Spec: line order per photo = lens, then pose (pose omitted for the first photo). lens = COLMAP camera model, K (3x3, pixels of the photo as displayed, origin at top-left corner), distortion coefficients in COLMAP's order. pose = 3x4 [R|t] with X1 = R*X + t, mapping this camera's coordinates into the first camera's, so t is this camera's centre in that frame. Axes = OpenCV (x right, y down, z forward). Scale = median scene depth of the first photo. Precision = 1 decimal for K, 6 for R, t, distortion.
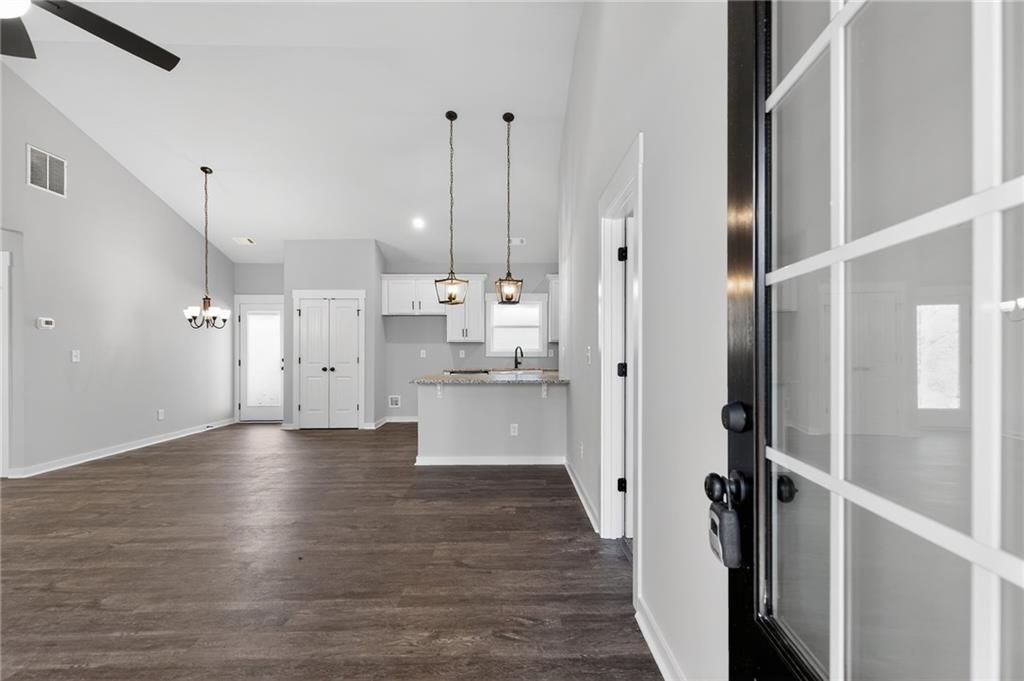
lens RADIAL K [[481.5, 0, 518.0], [0, 481.5, 350.1], [0, 0, 1]] dist [0.001060, 0.000210]
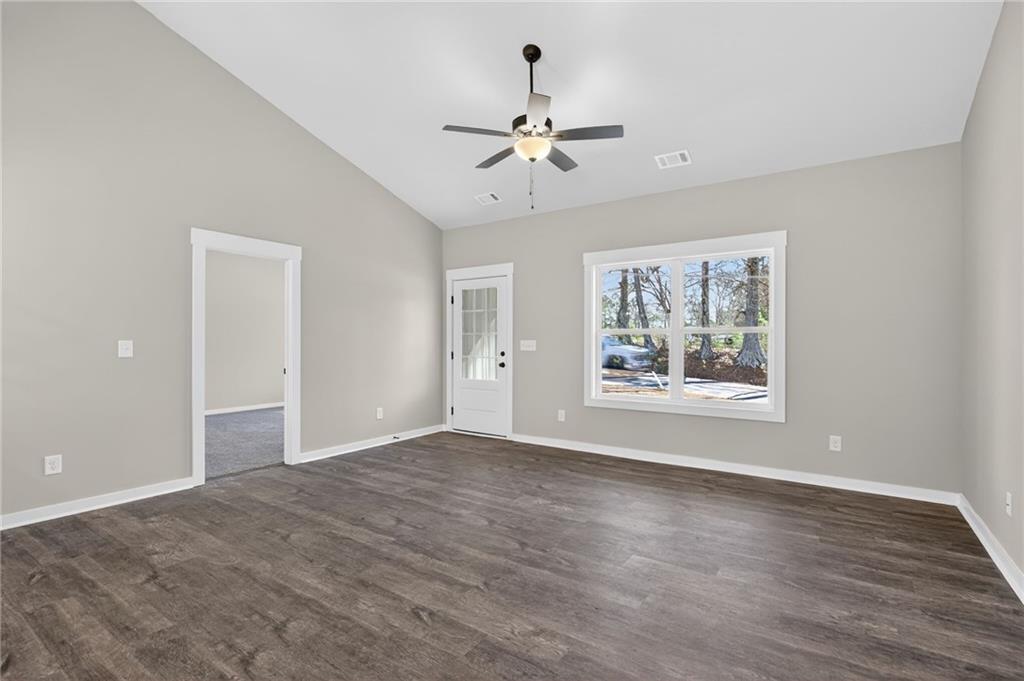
lens RADIAL K [[481.5, 0, 518.0], [0, 481.5, 350.1], [0, 0, 1]] dist [0.001060, 0.000210]
pose [[-0.821090, -0.011511, 0.570683, -1.293755], [-0.002295, 0.999855, 0.016865, -0.013975], [-0.570794, 0.012538, -0.820997, 1.565605]]
